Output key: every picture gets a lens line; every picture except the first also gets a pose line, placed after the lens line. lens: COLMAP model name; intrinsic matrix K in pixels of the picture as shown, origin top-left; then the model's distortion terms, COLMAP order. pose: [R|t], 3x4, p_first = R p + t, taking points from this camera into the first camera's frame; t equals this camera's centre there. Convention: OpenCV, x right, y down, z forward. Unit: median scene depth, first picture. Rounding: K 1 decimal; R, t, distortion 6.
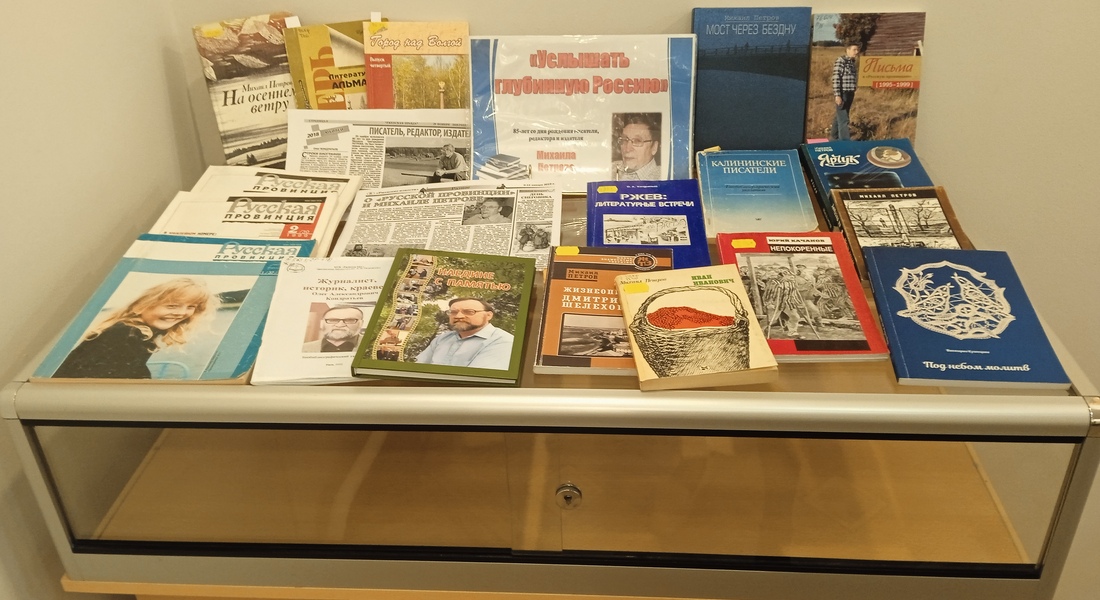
lens RADIAL K [[975.7, 0, 550.0], [0, 975.7, 300.0], [0, 0, 1]] dist [0.002790, 0.001018]
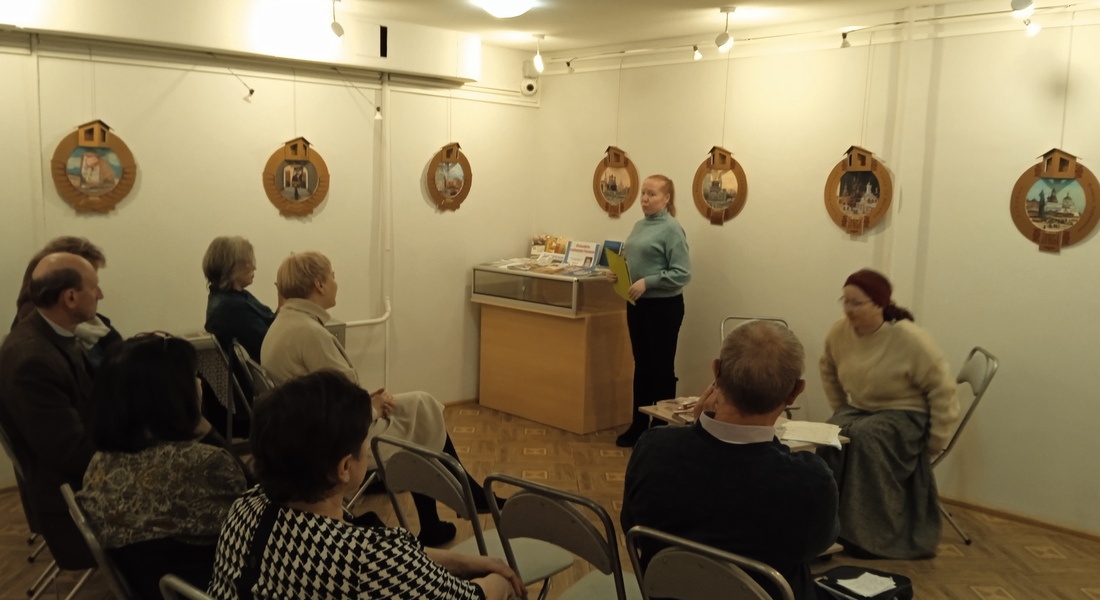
lens RADIAL K [[975.7, 0, 550.0], [0, 975.7, 300.0], [0, 0, 1]] dist [0.002790, 0.001018]
pose [[0.737624, 0.128328, -0.662905, 3.394147], [-0.393108, 0.879845, -0.267093, 1.471499], [0.548978, 0.457607, 0.699442, -2.629179]]
